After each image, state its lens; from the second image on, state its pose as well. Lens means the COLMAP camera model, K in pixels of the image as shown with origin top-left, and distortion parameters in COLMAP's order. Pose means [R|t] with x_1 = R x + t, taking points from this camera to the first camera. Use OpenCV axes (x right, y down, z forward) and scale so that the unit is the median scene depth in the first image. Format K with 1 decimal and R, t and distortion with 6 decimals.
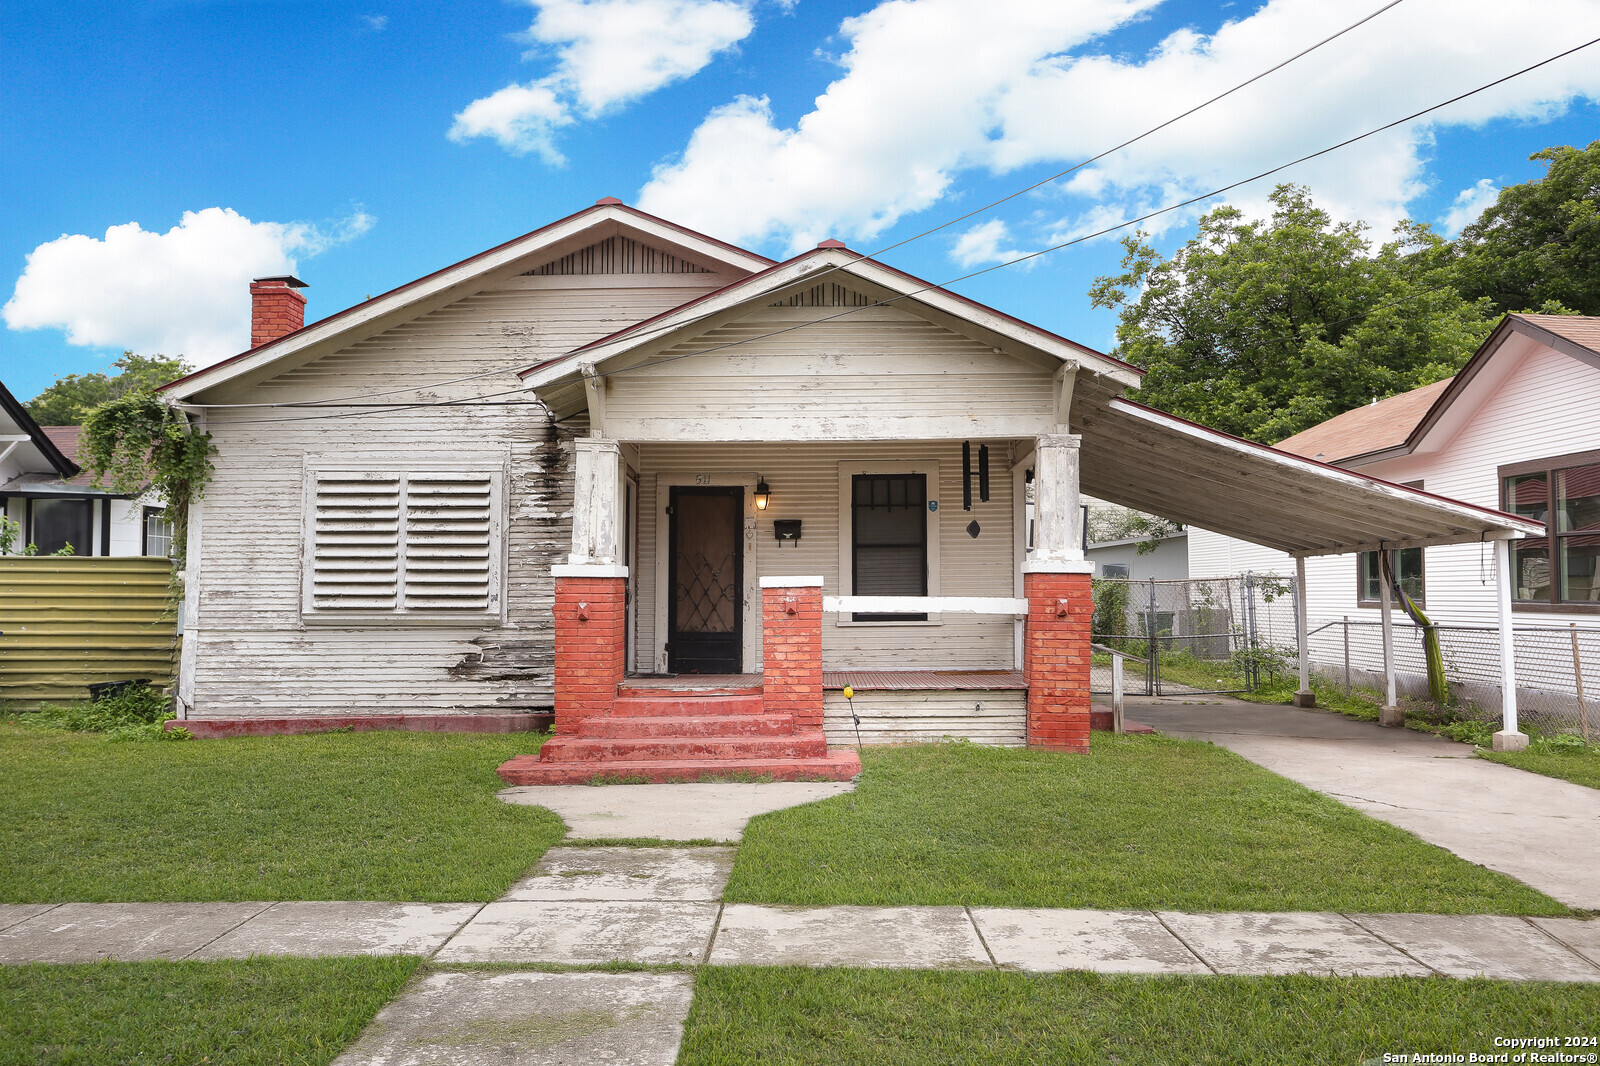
lens RADIAL K [[1334.7, 0, 800.0], [0, 1334.7, 533.0], [0, 0, 1]] dist [-0.038555, 0.003757]
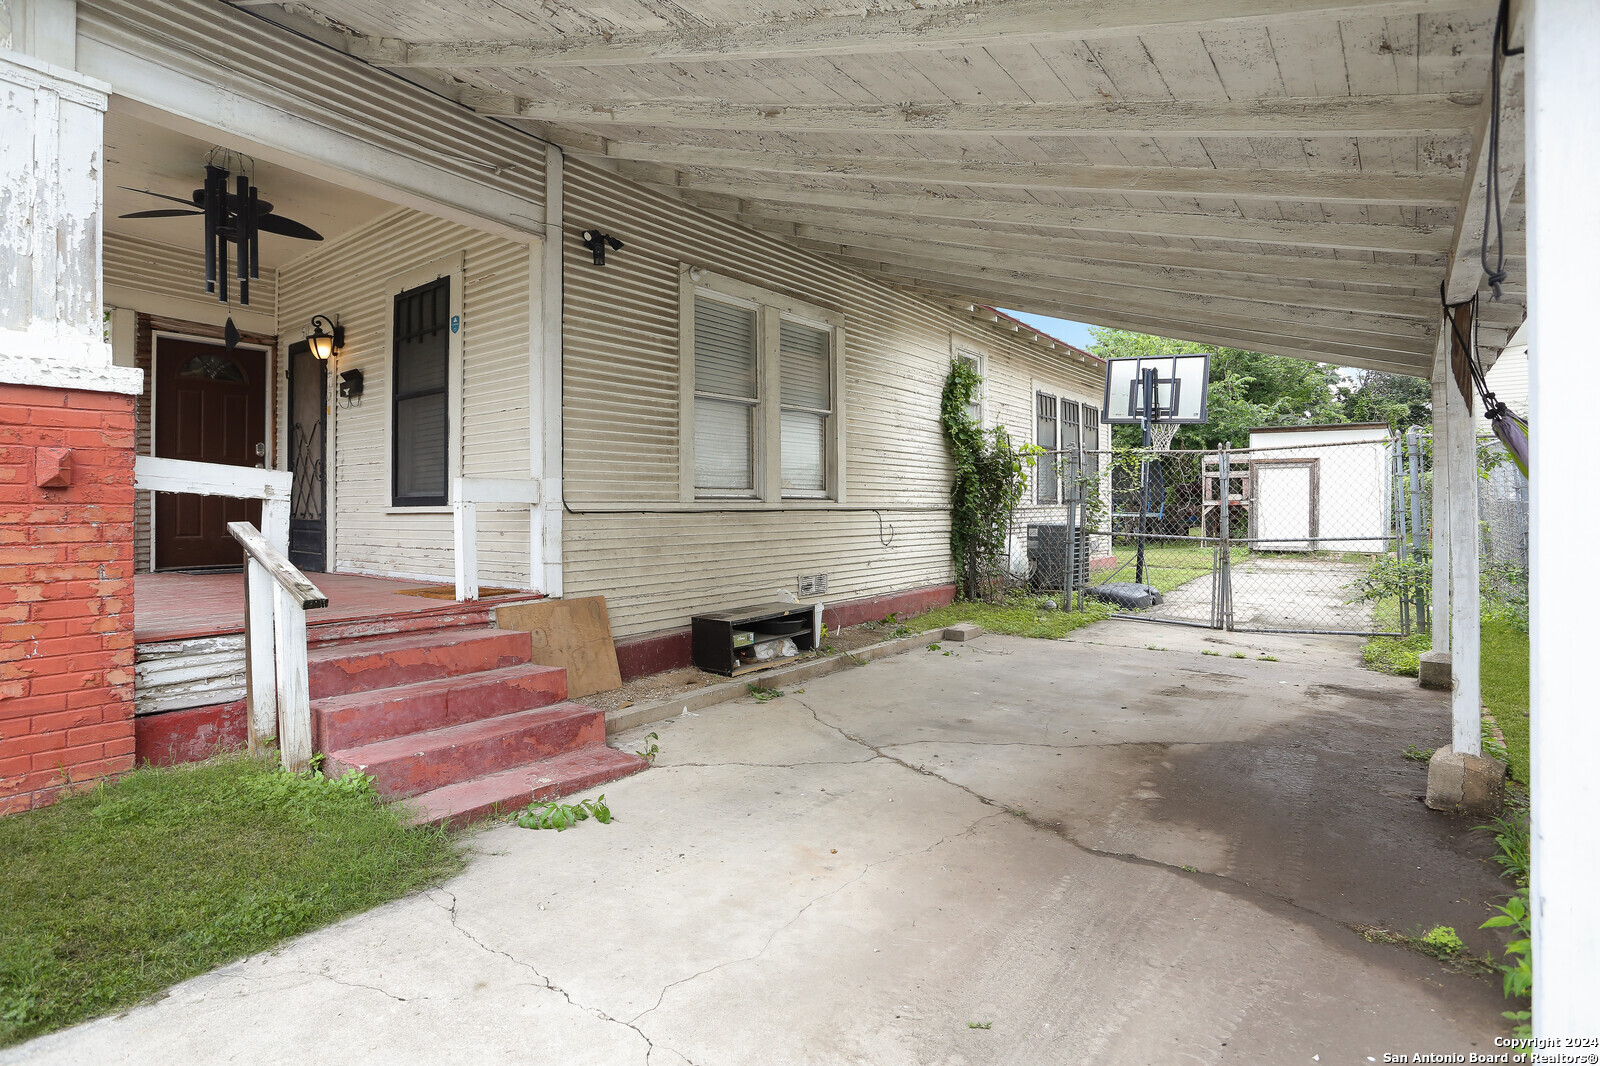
lens RADIAL K [[819.4, 0, 800.1], [0, 819.4, 522.1], [0, 0, 1]] dist [-0.064862, 0.000882]
pose [[0.794458, 0.013689, -0.607165, 0.547429], [0.031964, 0.997418, 0.064312, 0.063649], [0.606477, -0.070500, 0.791969, 0.935105]]
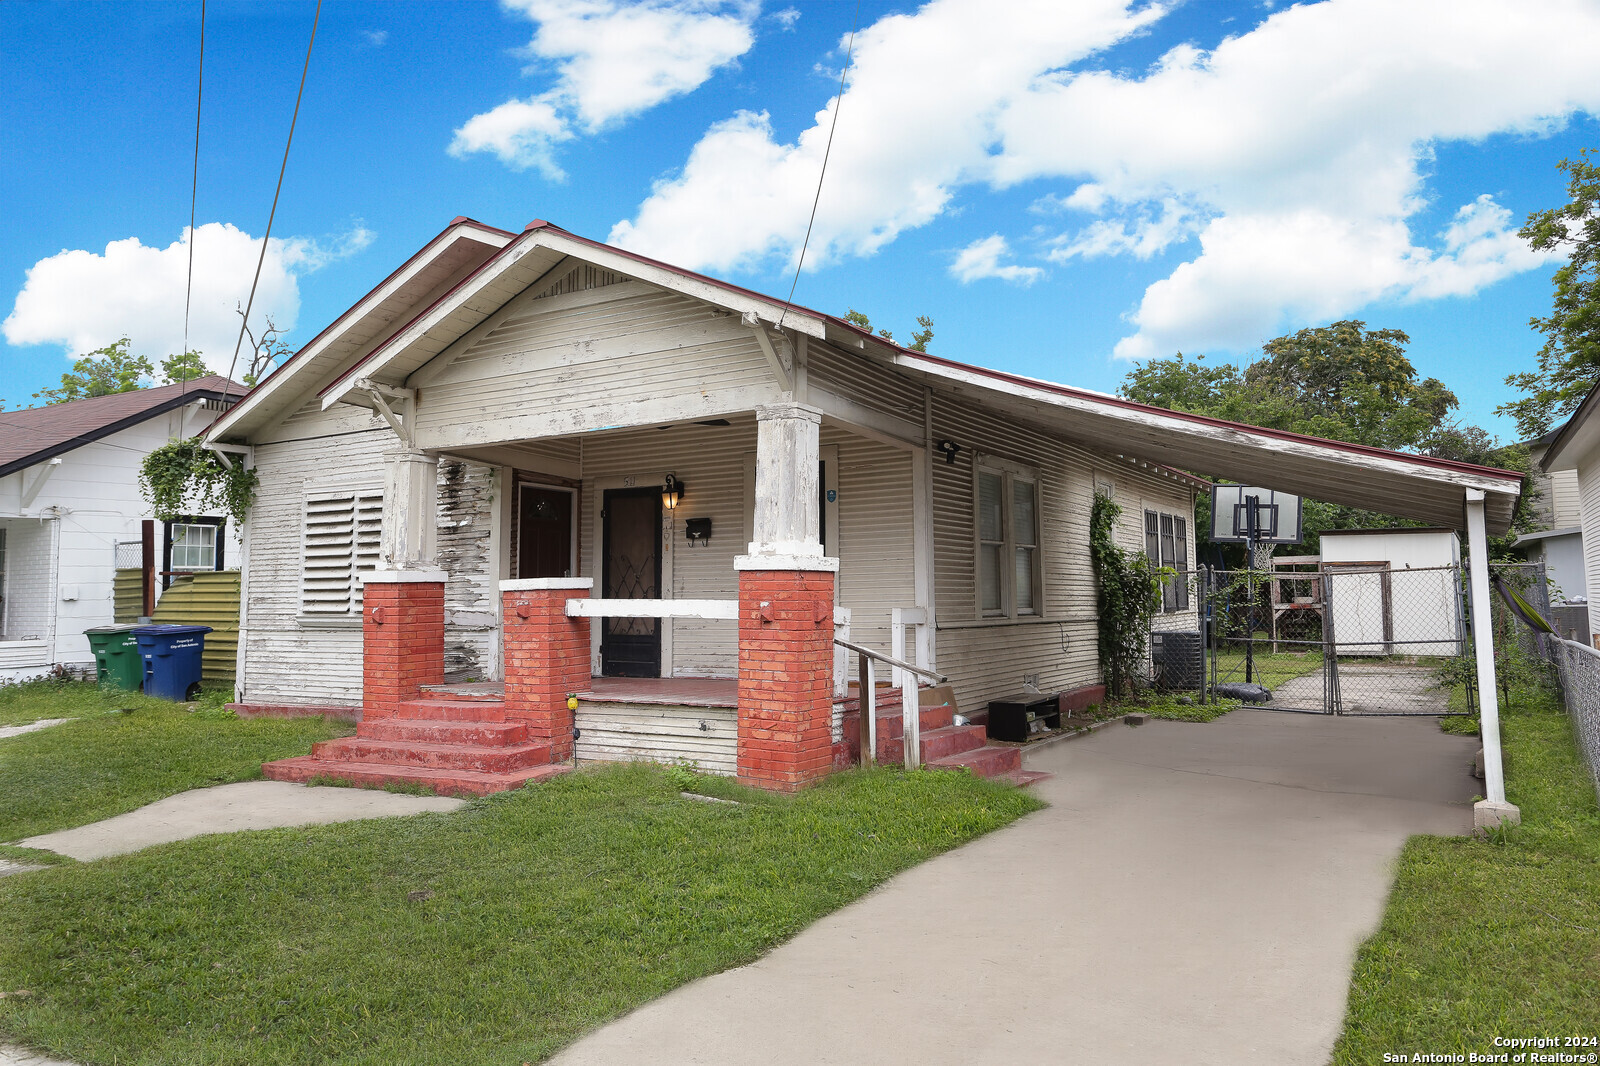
lens RADIAL K [[1167.9, 0, 800.0], [0, 1167.9, 533.0], [0, 0, 1]] dist [-0.035471, 0.000164]
pose [[0.858627, -0.035426, -0.511375, 0.569047], [0.033521, 0.999354, -0.012948, 0.016451], [0.511504, -0.006024, 0.859260, 0.375081]]
